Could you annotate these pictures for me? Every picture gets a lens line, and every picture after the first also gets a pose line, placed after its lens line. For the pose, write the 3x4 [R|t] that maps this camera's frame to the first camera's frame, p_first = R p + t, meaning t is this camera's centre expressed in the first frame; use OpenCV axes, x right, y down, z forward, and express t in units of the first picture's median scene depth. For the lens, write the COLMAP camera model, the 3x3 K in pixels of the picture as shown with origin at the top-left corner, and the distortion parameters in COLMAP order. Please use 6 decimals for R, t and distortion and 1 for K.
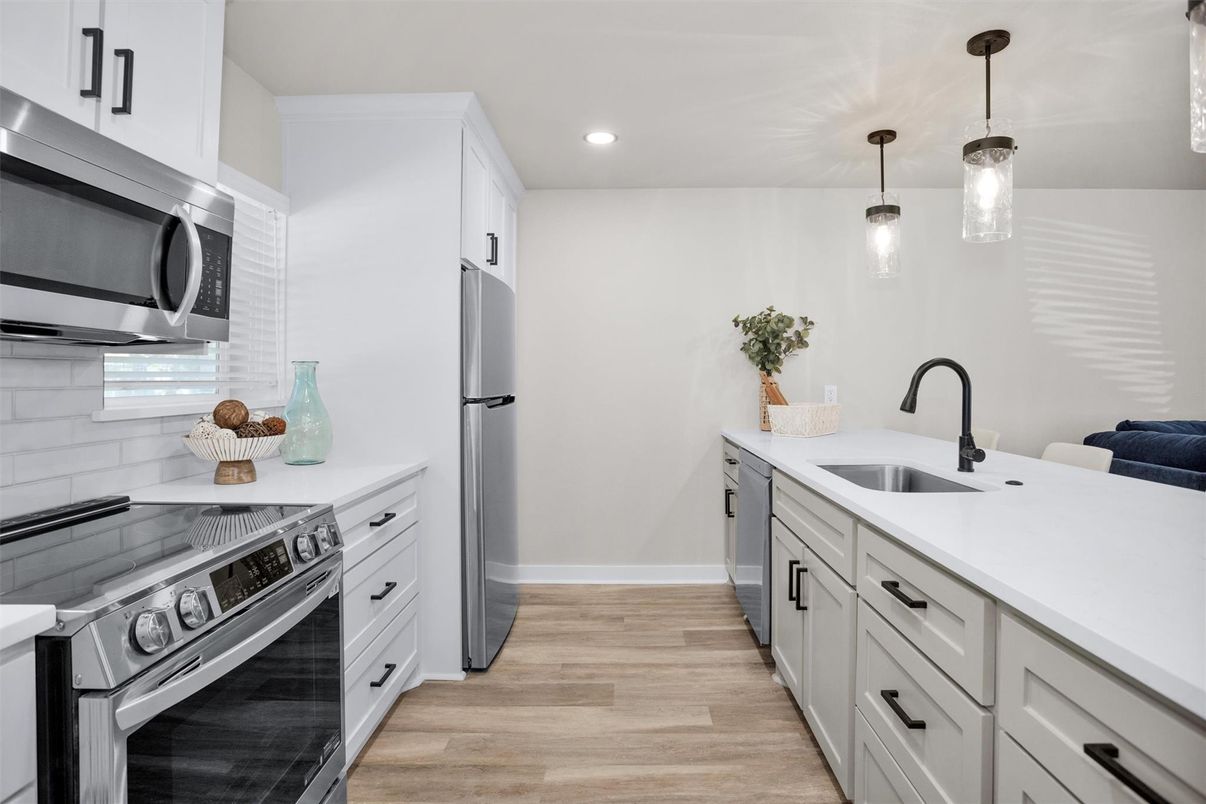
lens RADIAL K [[612.2, 0, 603.6], [0, 612.2, 374.0], [0, 0, 1]] dist [-0.023799, 0.000302]
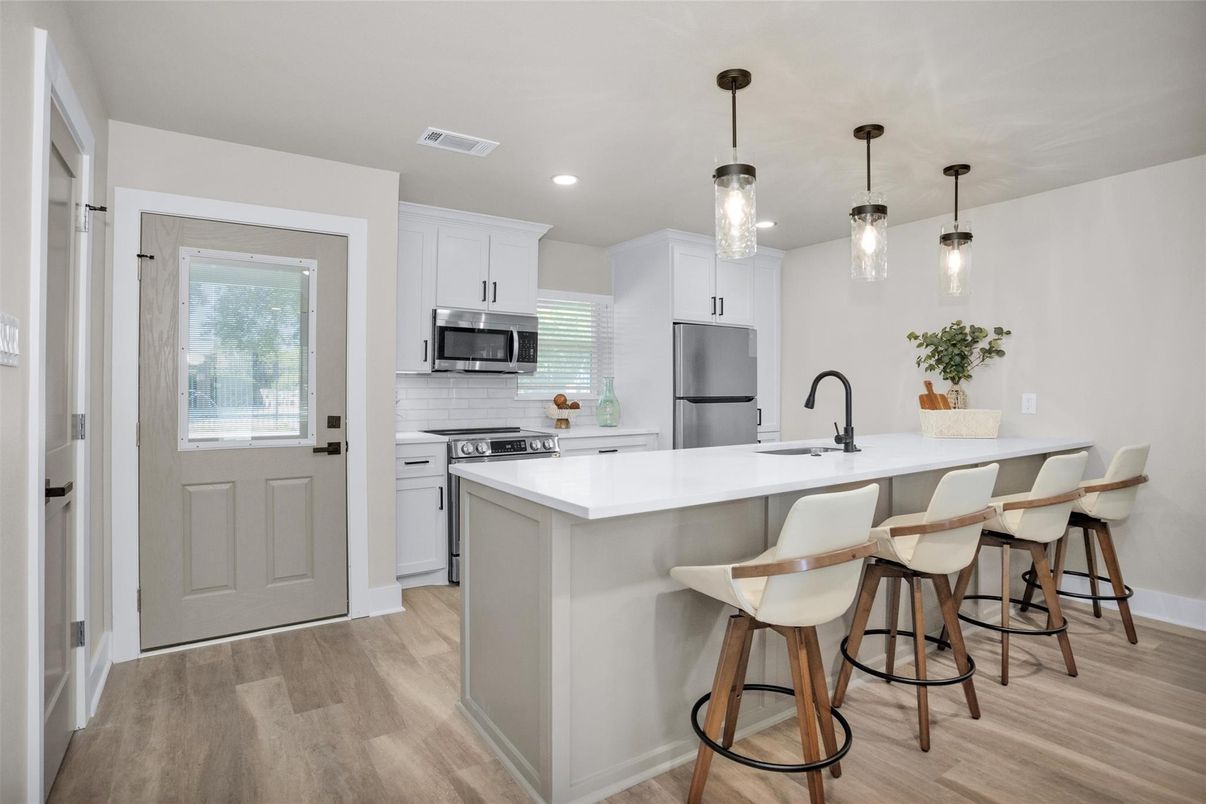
lens RADIAL K [[619.8, 0, 602.8], [0, 619.8, 381.3], [0, 0, 1]] dist [0.000451, 0.000055]
pose [[0.567152, -0.005917, -0.823592, 1.438705], [0.001170, 0.999979, -0.006378, 0.007614], [0.823613, 0.002654, 0.567147, -0.255849]]
